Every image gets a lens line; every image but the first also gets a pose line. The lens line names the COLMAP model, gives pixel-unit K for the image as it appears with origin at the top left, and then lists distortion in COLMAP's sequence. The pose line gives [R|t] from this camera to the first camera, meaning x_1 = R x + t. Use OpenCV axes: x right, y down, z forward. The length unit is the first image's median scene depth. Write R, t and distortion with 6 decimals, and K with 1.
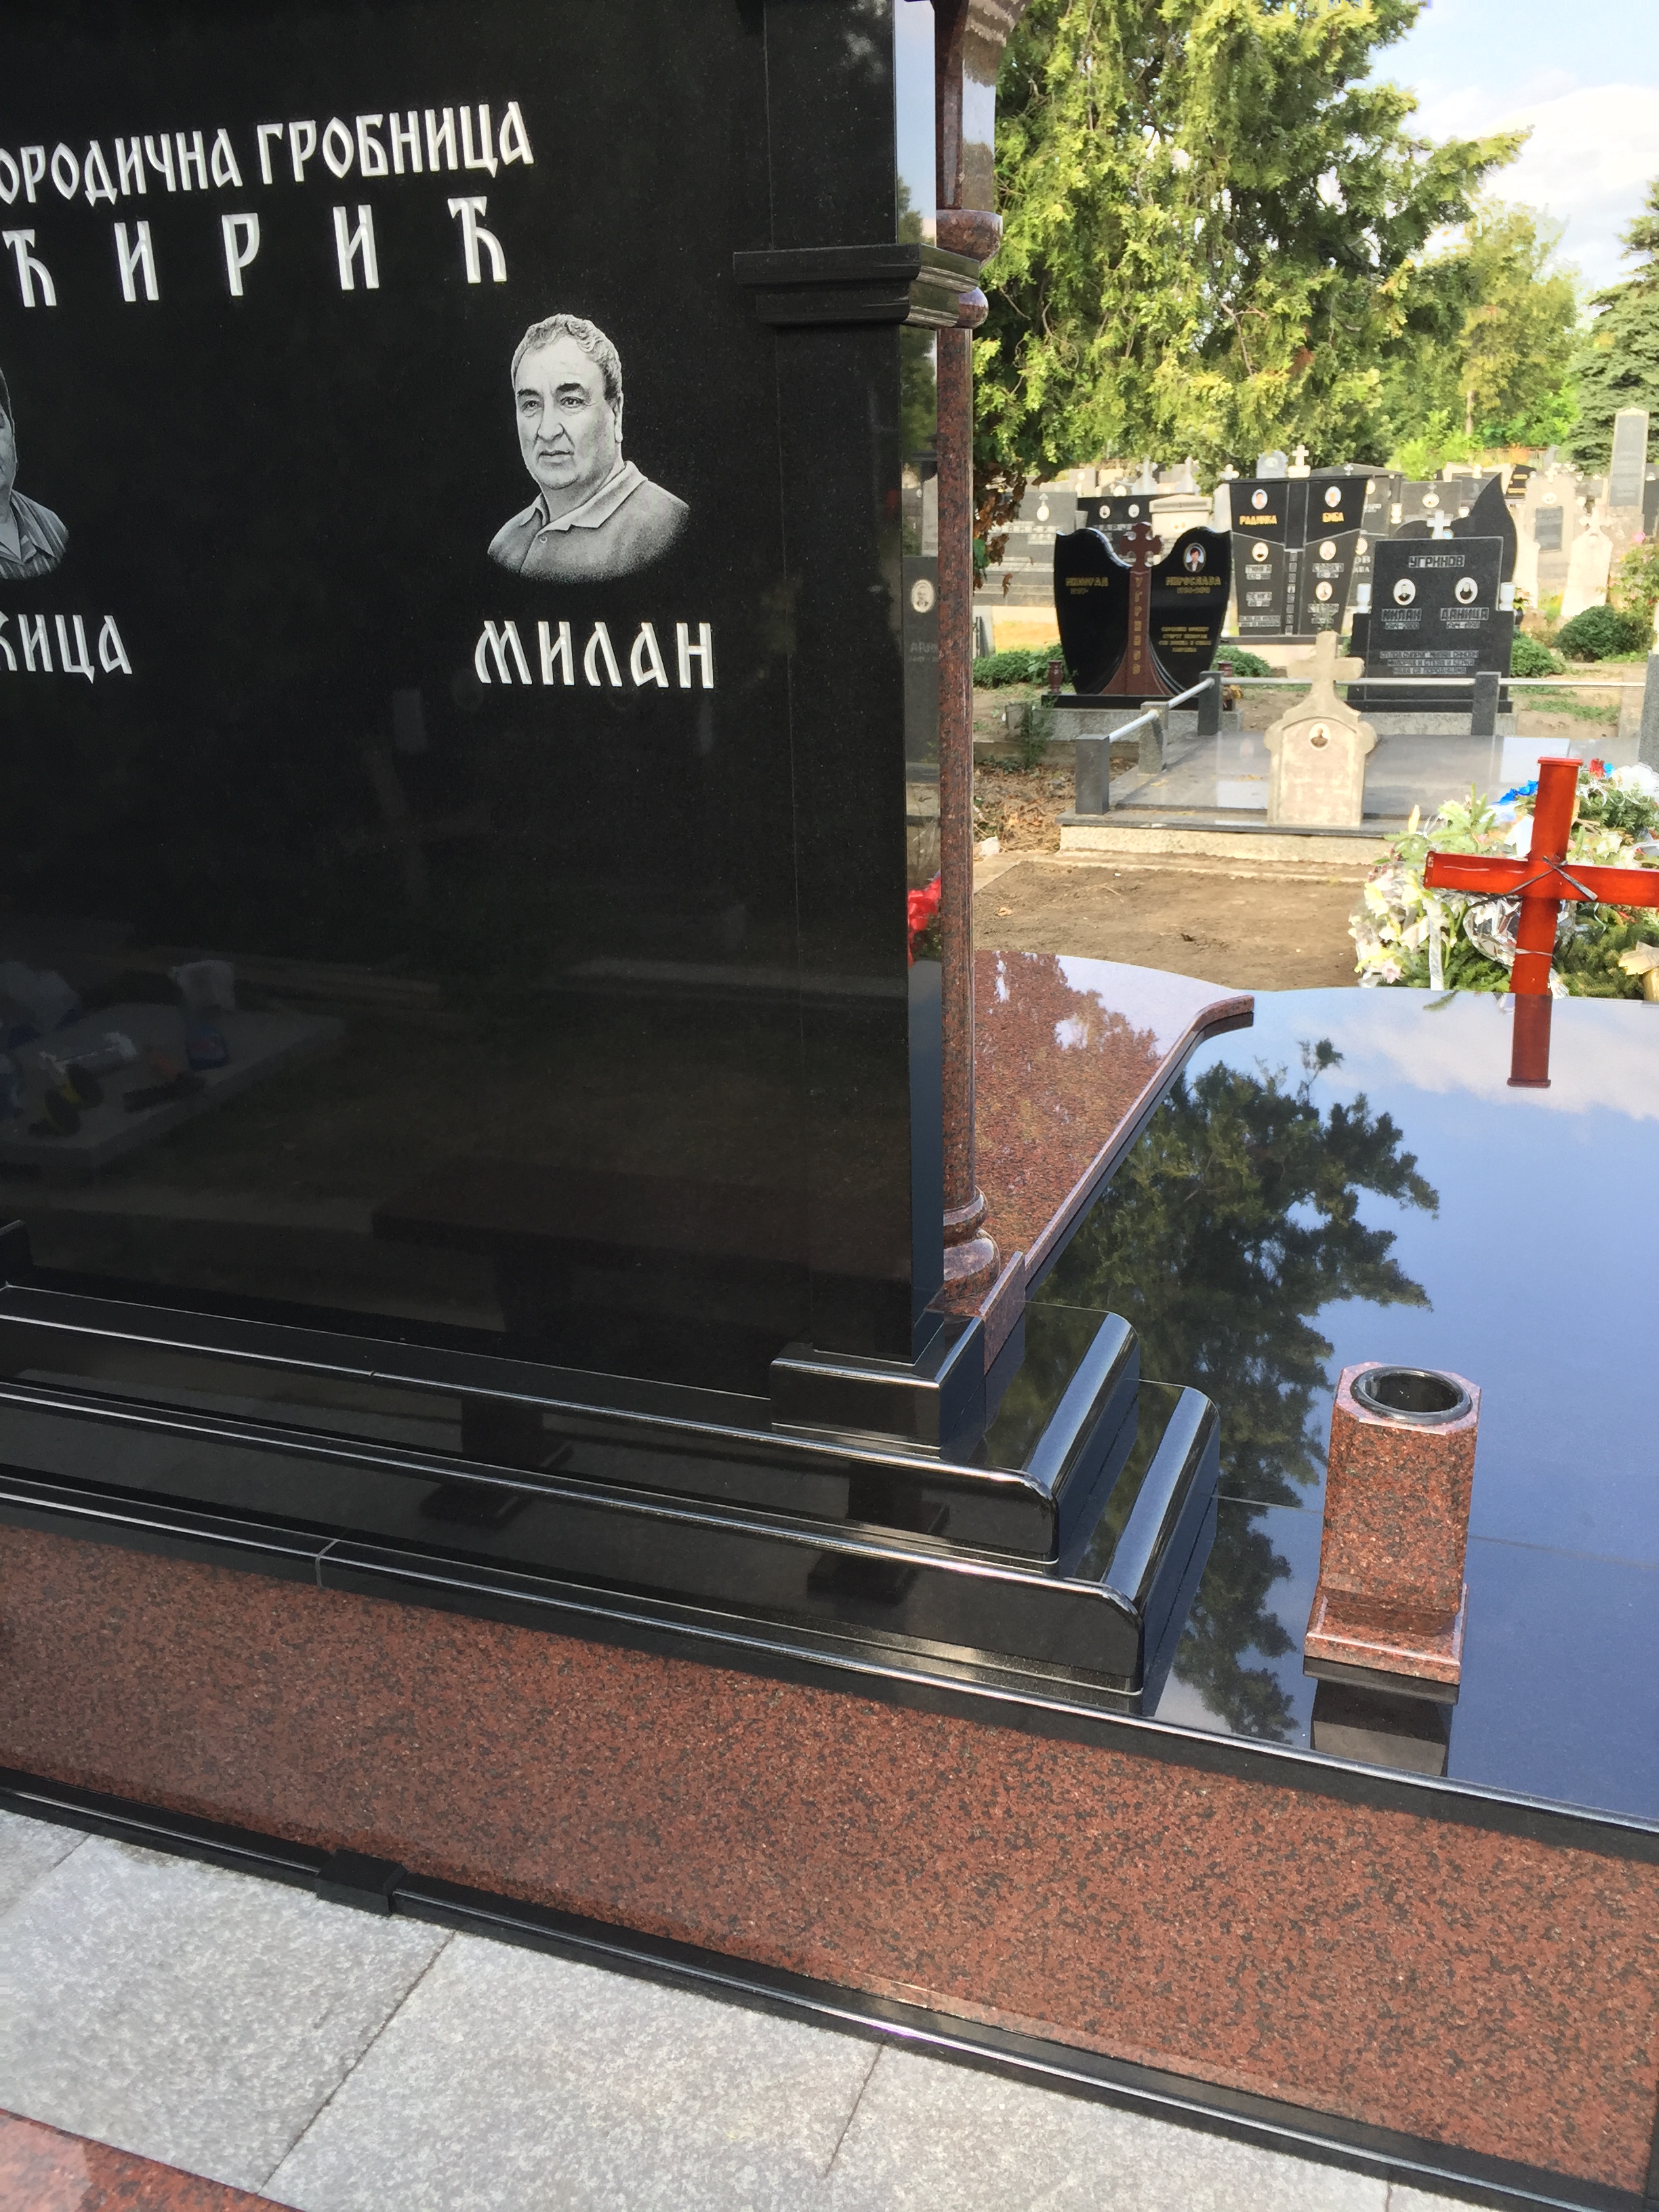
lens RADIAL K [[1861.3, 0, 825.8], [0, 1861.3, 1113.4], [0, 0, 1]] dist [0.065280, -0.090711]
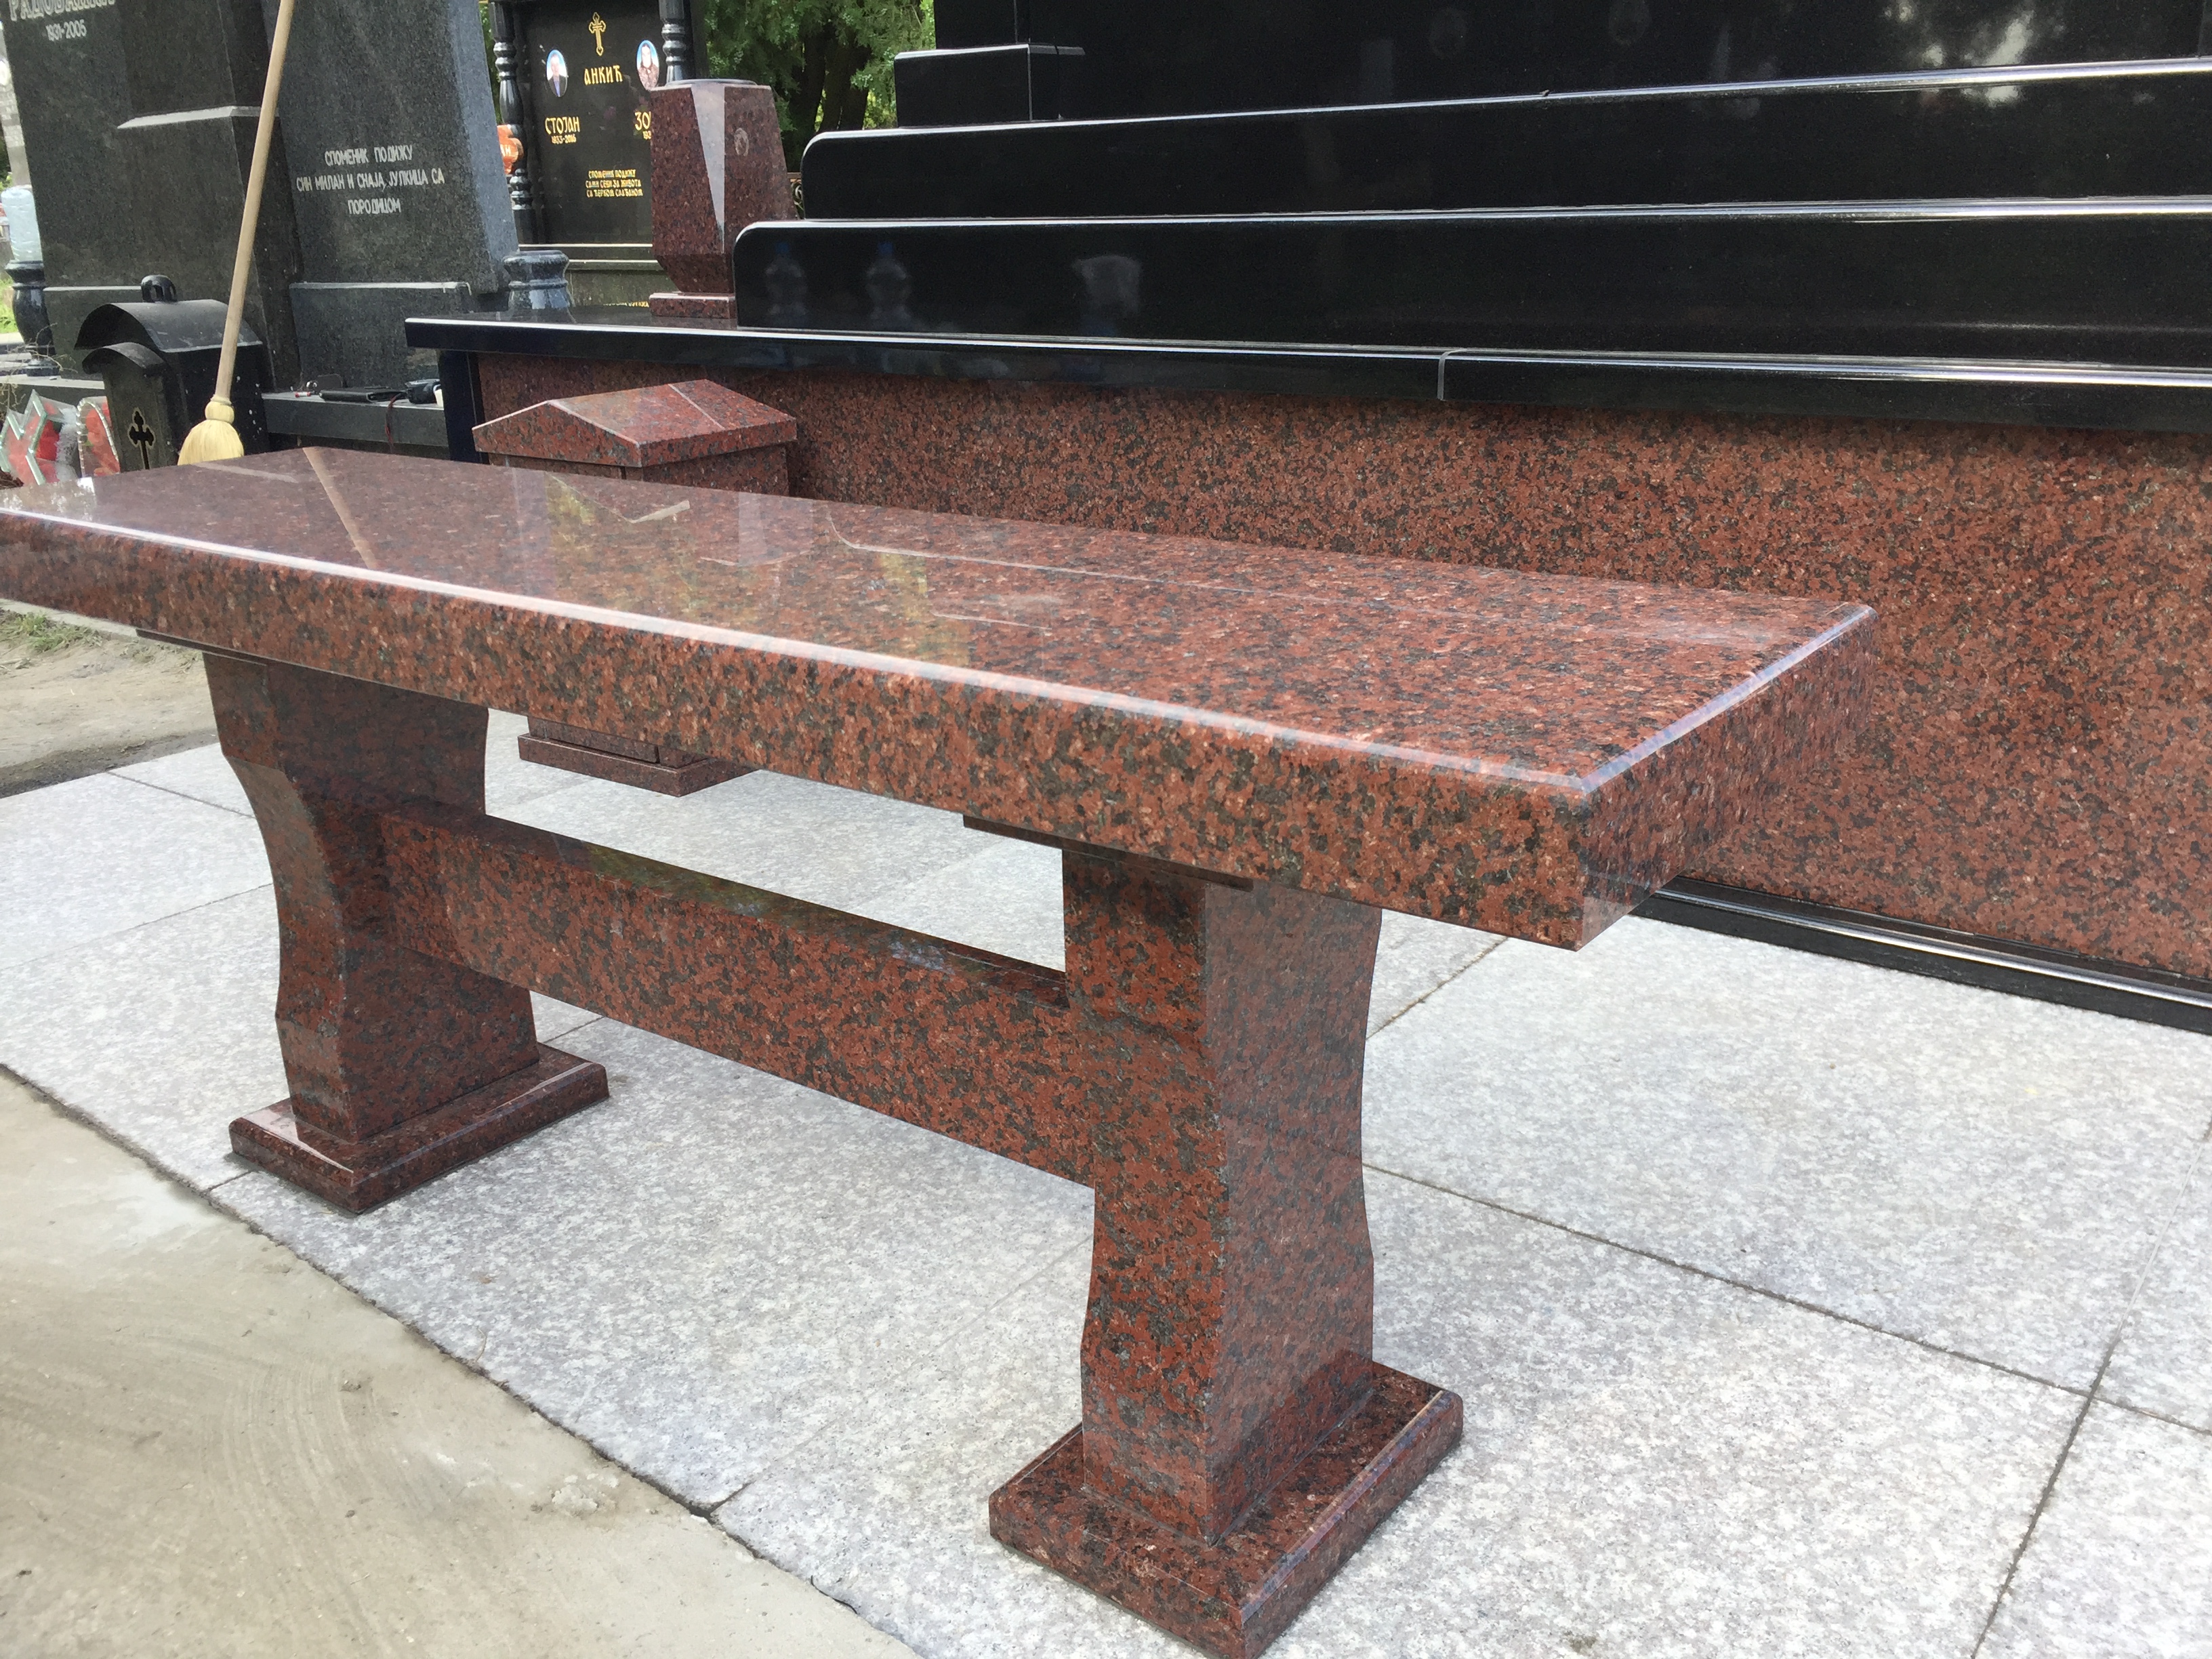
lens RADIAL K [[1861.3, 0, 1104.3], [0, 1861.3, 822.4], [0, 0, 1]] dist [0.065280, -0.090711]
pose [[0.956530, 0.094450, -0.275914, -0.180788], [-0.091956, 0.995520, 0.021991, 0.435726], [0.276755, 0.004337, 0.960931, 0.239183]]
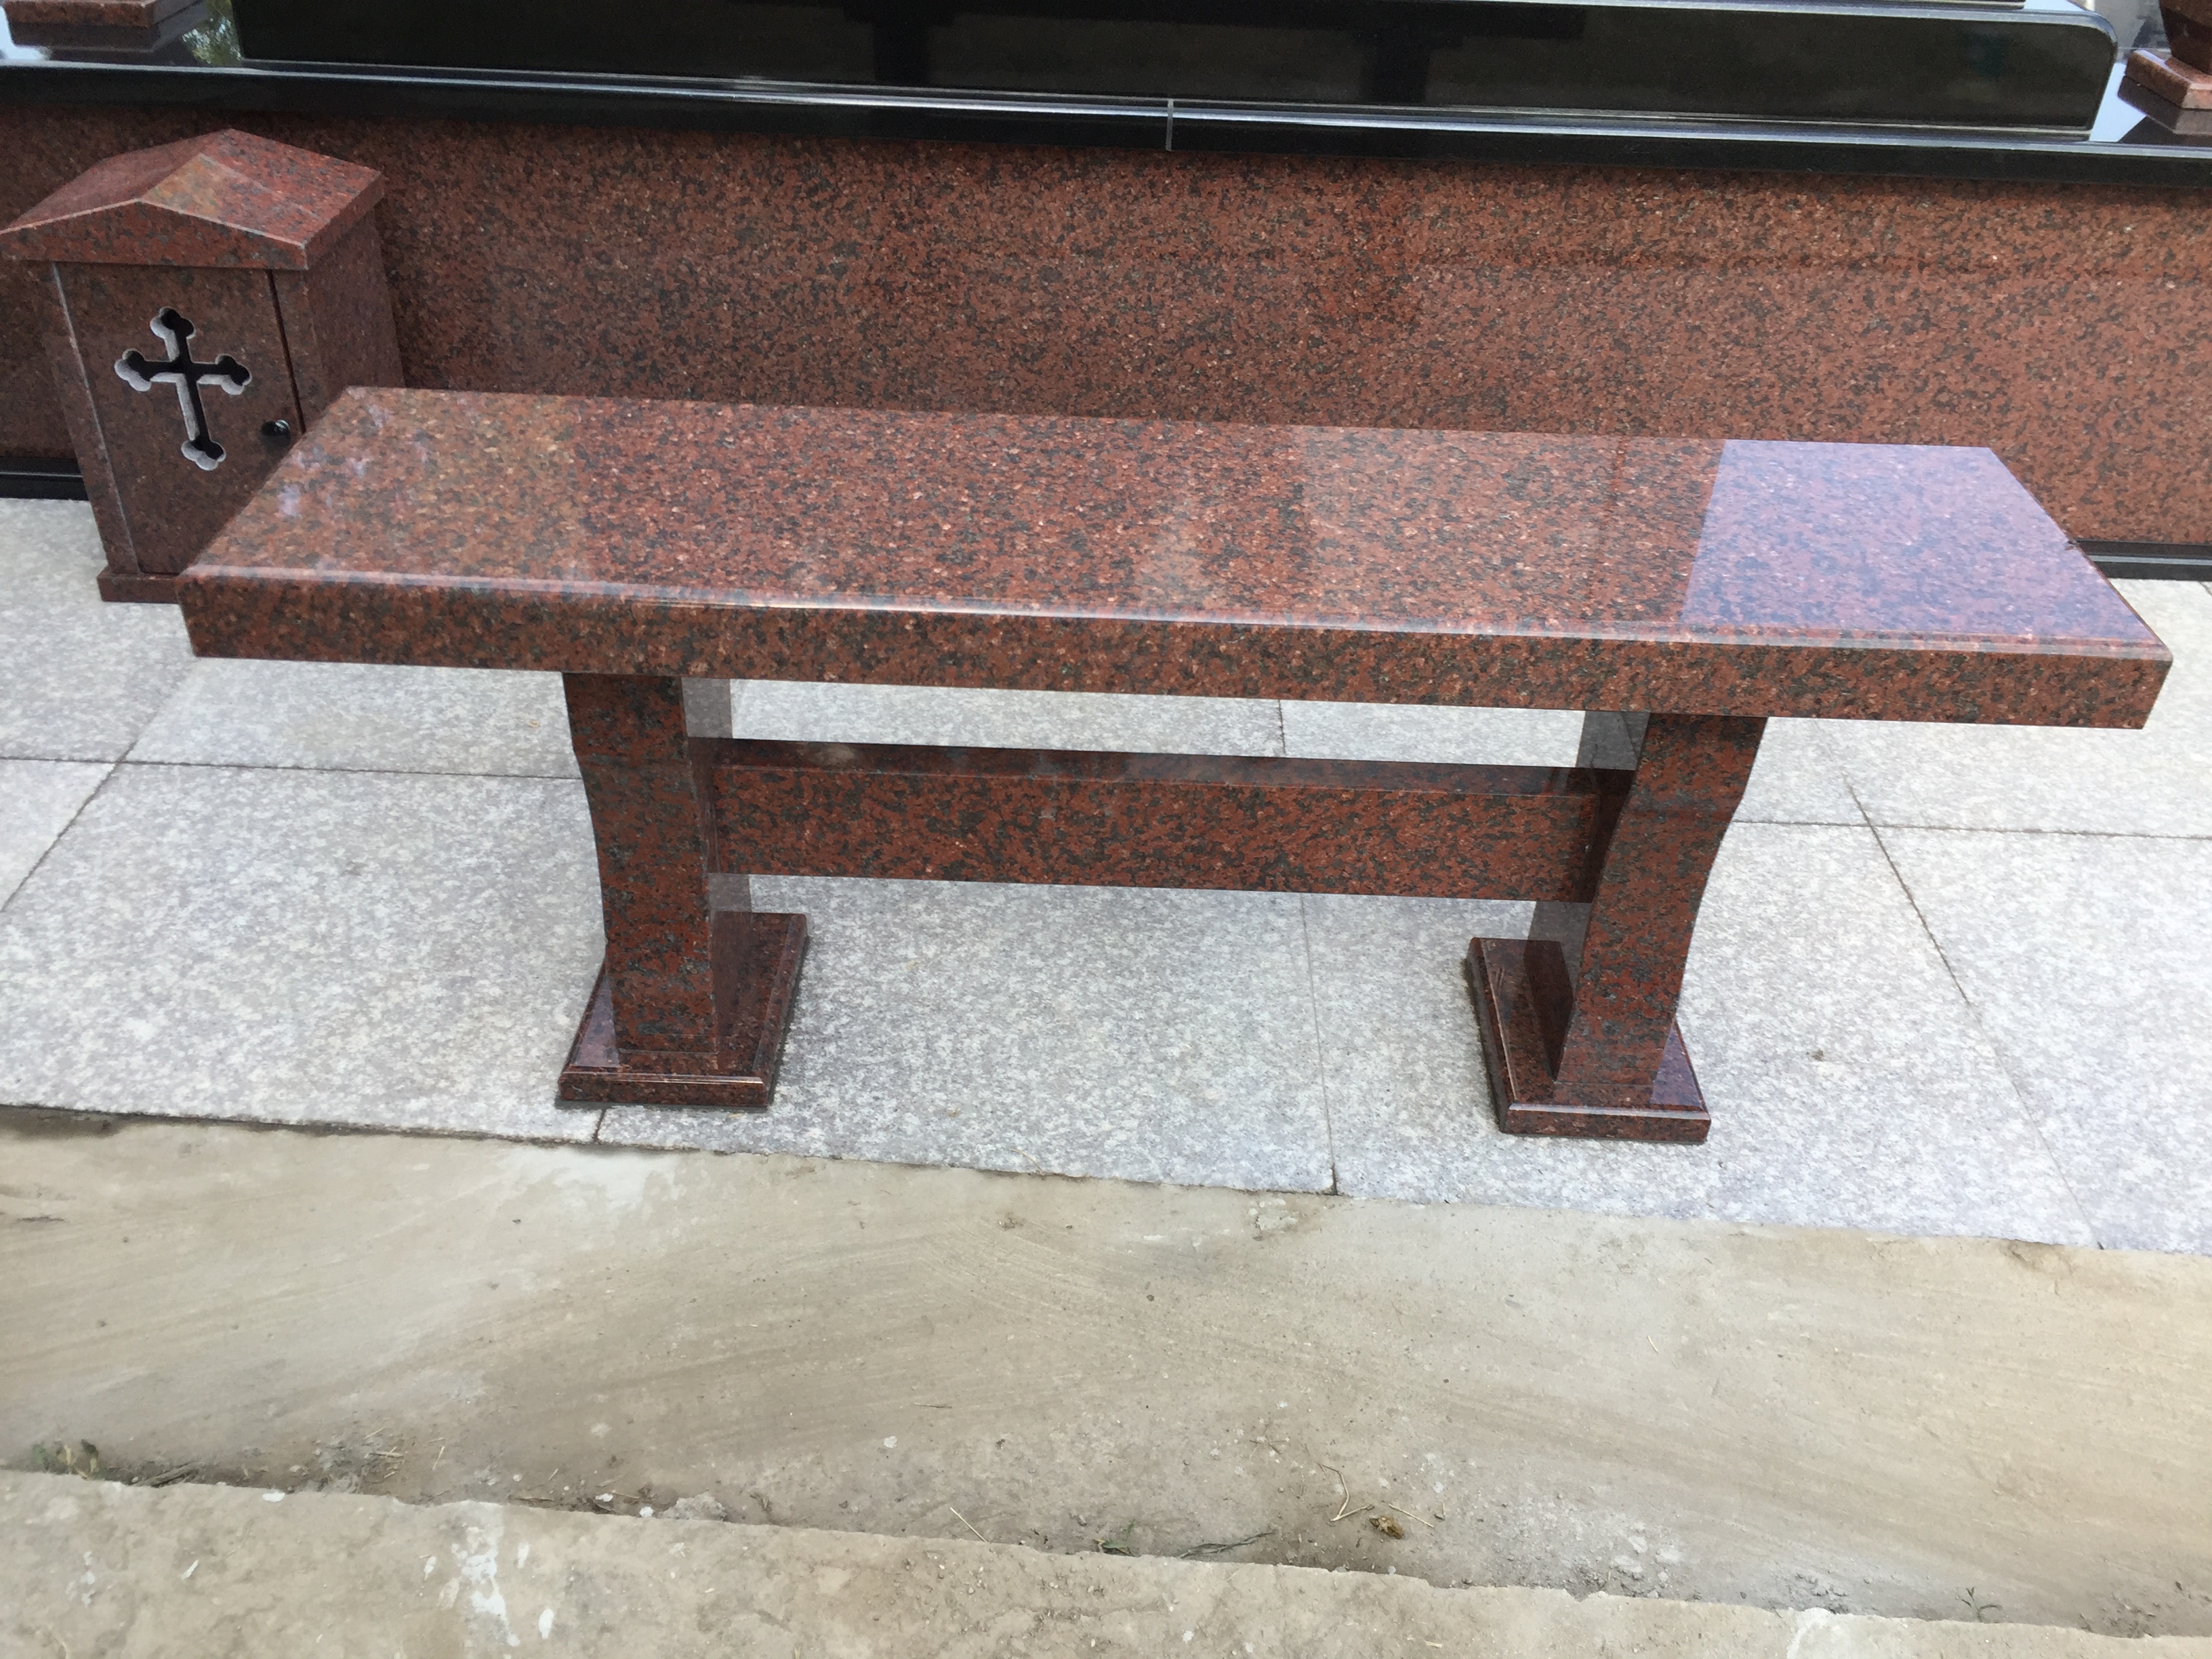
lens RADIAL K [[1861.3, 0, 1055.5], [0, 1861.3, 842.6], [0, 0, 1]] dist [0.065280, -0.090711]
pose [[0.943526, -0.143398, 0.298655, -0.655761], [0.049137, 0.952073, 0.301897, 0.305034], [-0.327633, -0.270173, 0.905352, 0.130738]]
